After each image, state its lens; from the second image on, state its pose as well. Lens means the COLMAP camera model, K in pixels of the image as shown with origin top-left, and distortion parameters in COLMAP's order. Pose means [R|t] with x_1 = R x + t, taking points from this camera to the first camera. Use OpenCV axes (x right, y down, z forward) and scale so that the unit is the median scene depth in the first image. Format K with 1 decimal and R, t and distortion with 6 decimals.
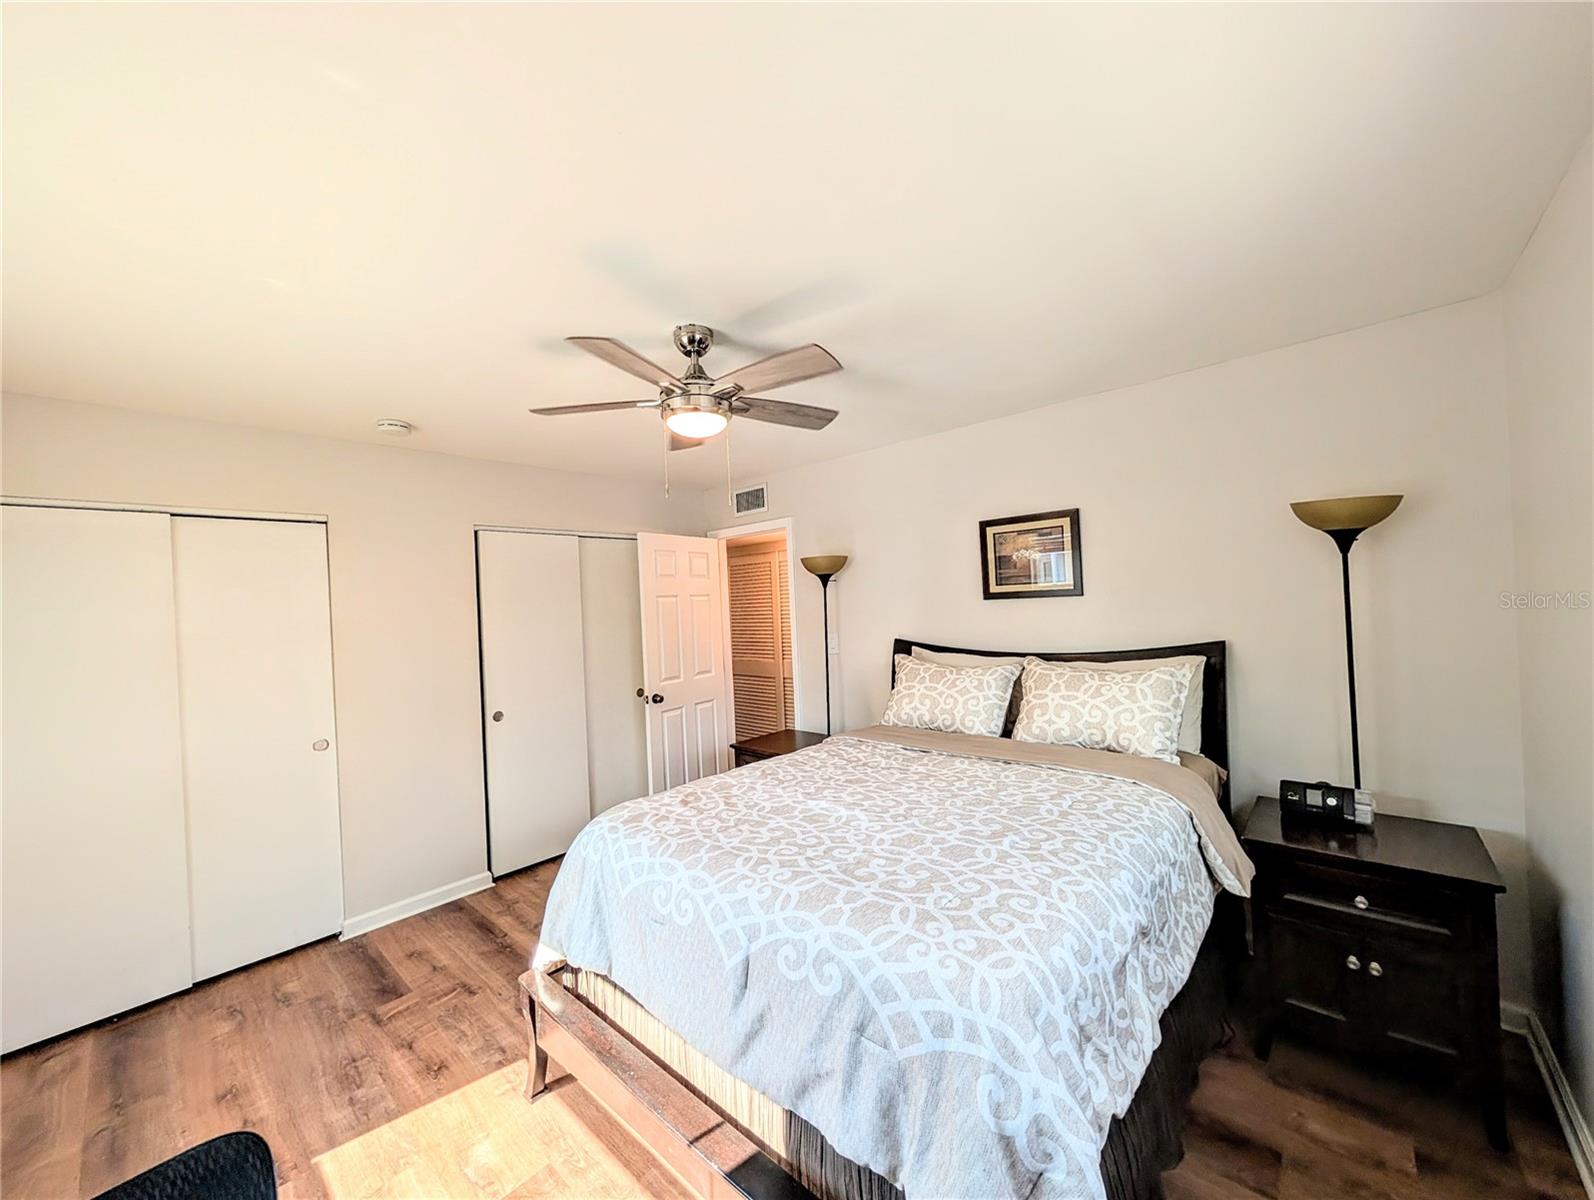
lens RADIAL K [[603.7, 0, 797.2], [0, 603.7, 599.3], [0, 0, 1]] dist [0.000734, 0.000016]
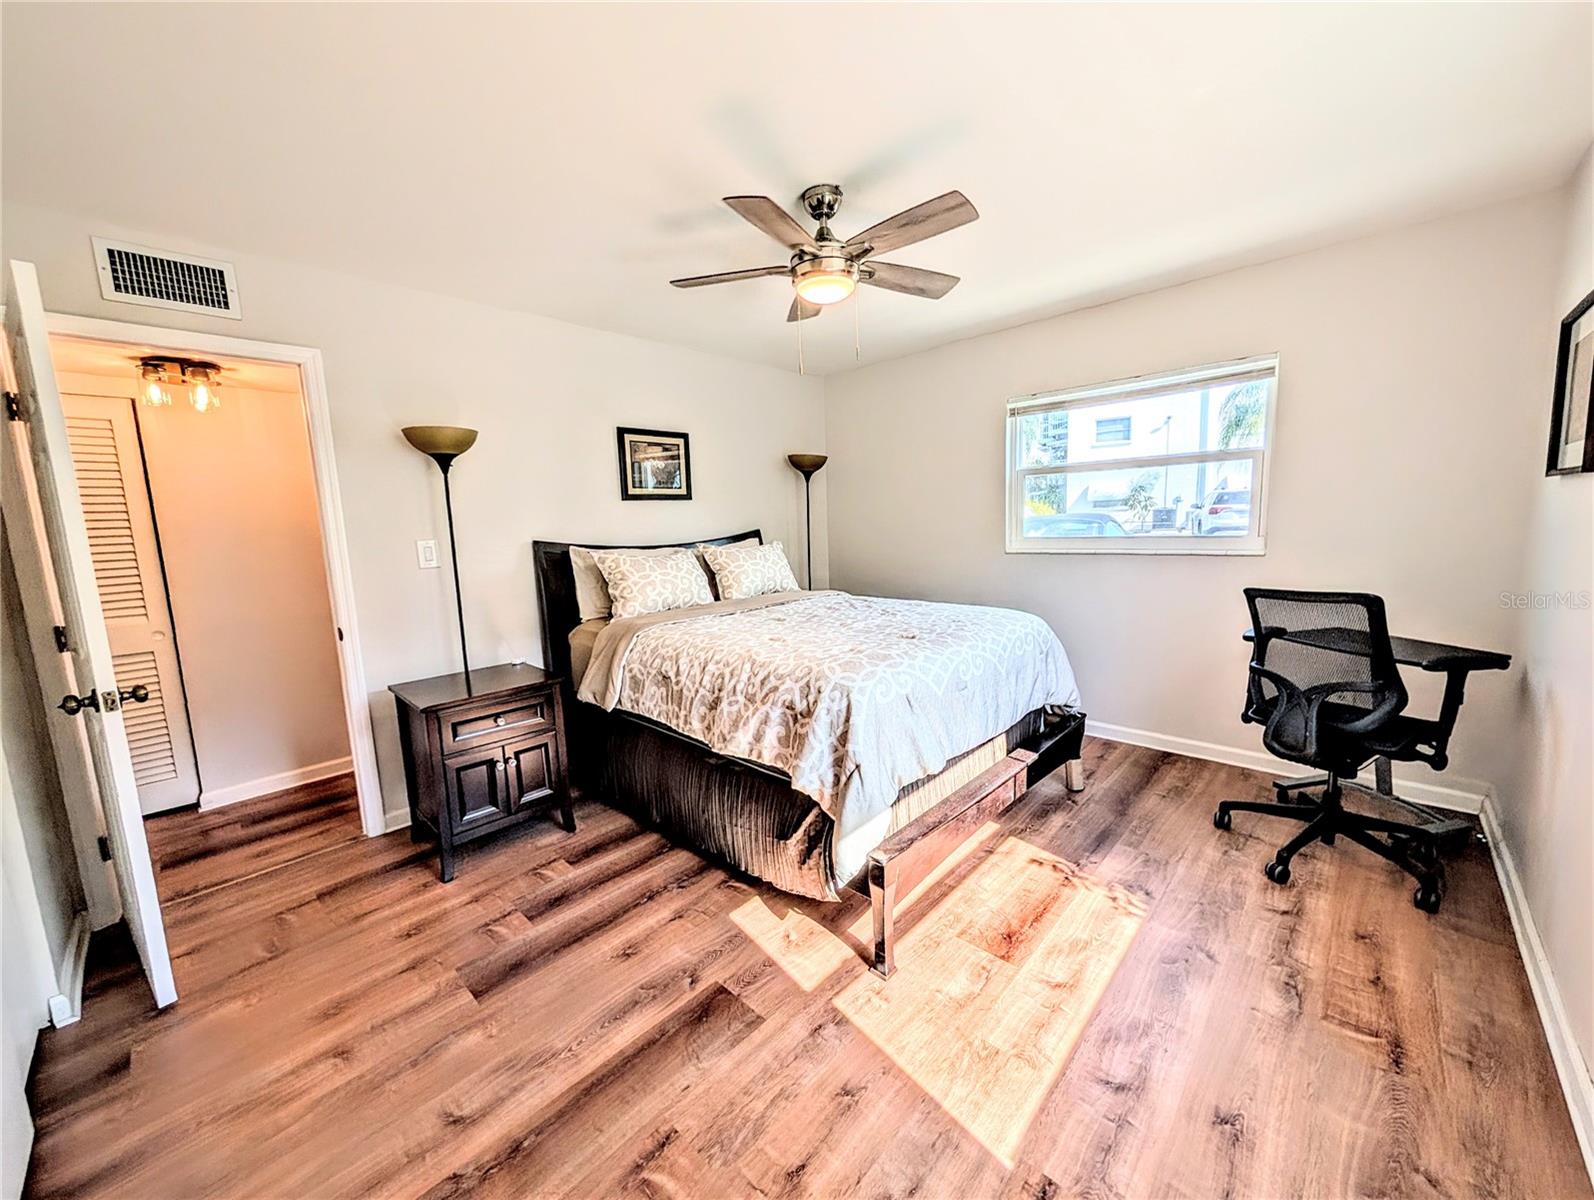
lens RADIAL K [[603.7, 0, 797.2], [0, 603.7, 599.3], [0, 0, 1]] dist [0.000734, 0.000016]
pose [[0.013467, -0.105614, 0.994316, -0.843785], [0.014907, 0.994317, 0.105412, 0.072557], [-0.999798, 0.013402, 0.014965, 0.705841]]
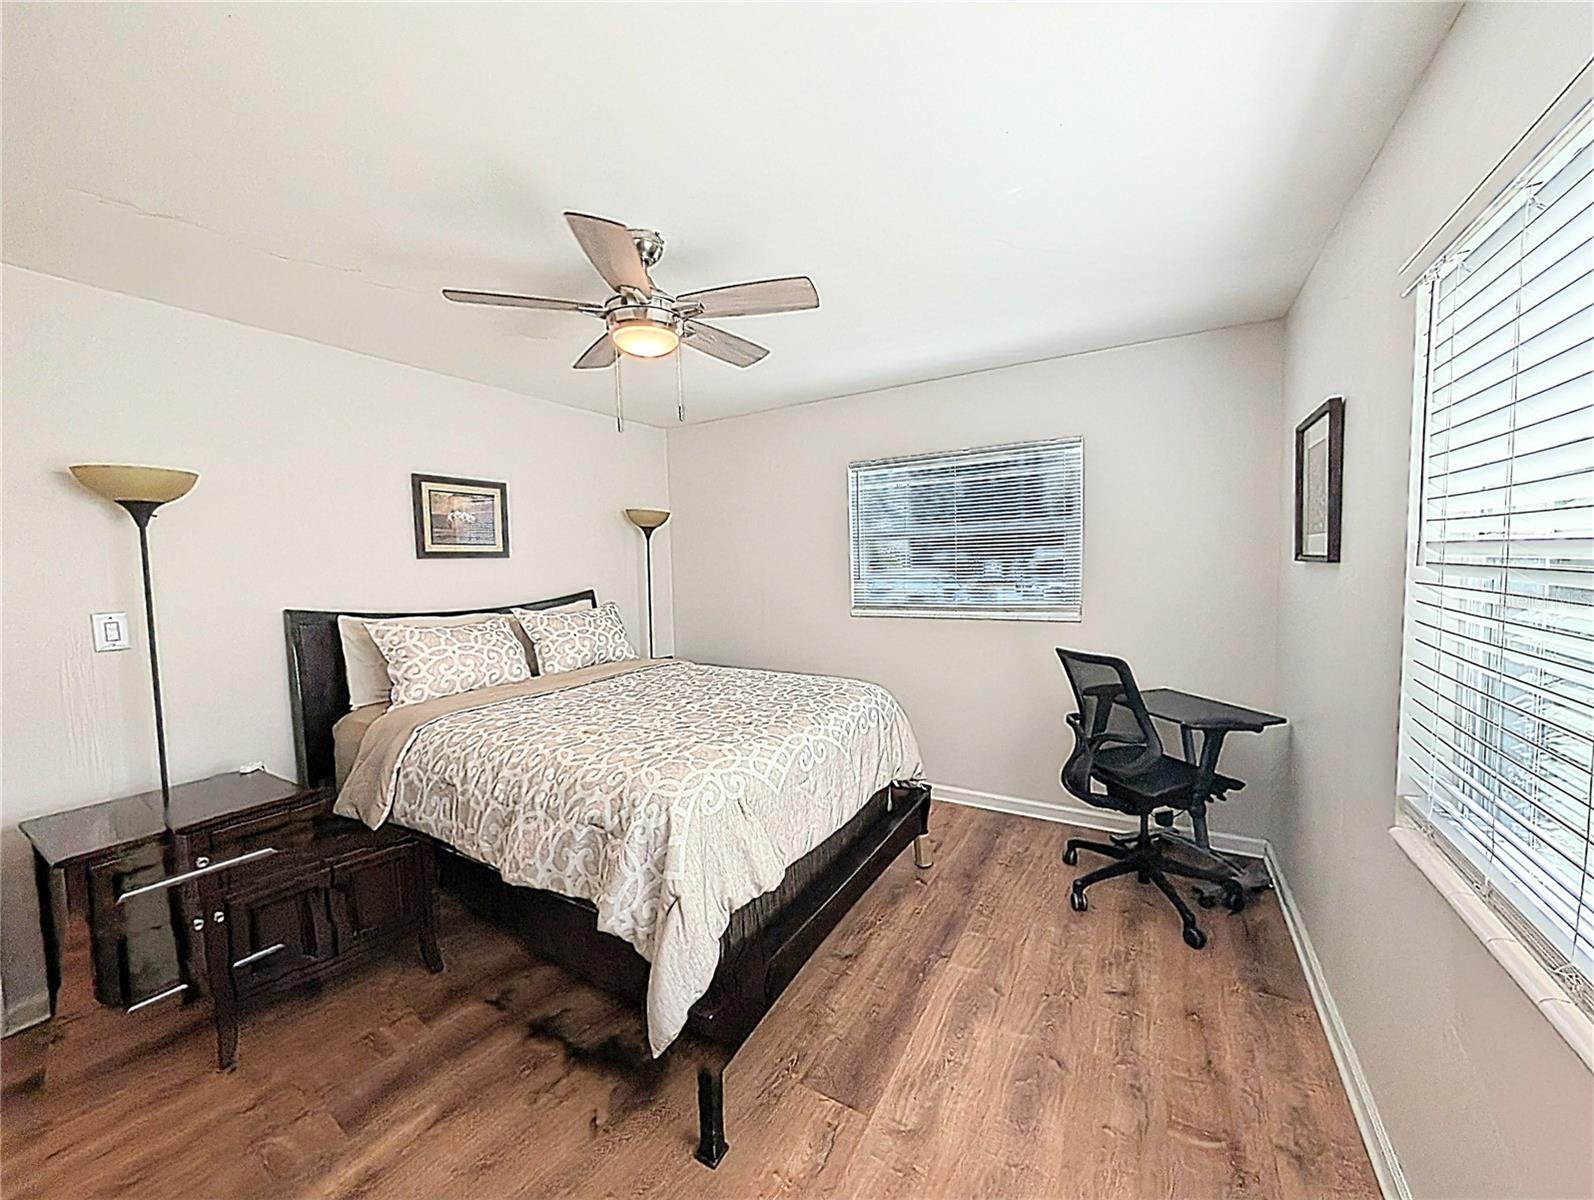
lens RADIAL K [[603.7, 0, 797.2], [0, 603.7, 599.3], [0, 0, 1]] dist [0.000734, 0.000016]
pose [[-0.214425, -0.029769, 0.976287, -0.766881], [0.009661, 0.999422, 0.032596, 0.040409], [-0.976693, 0.016421, -0.214013, 0.664419]]
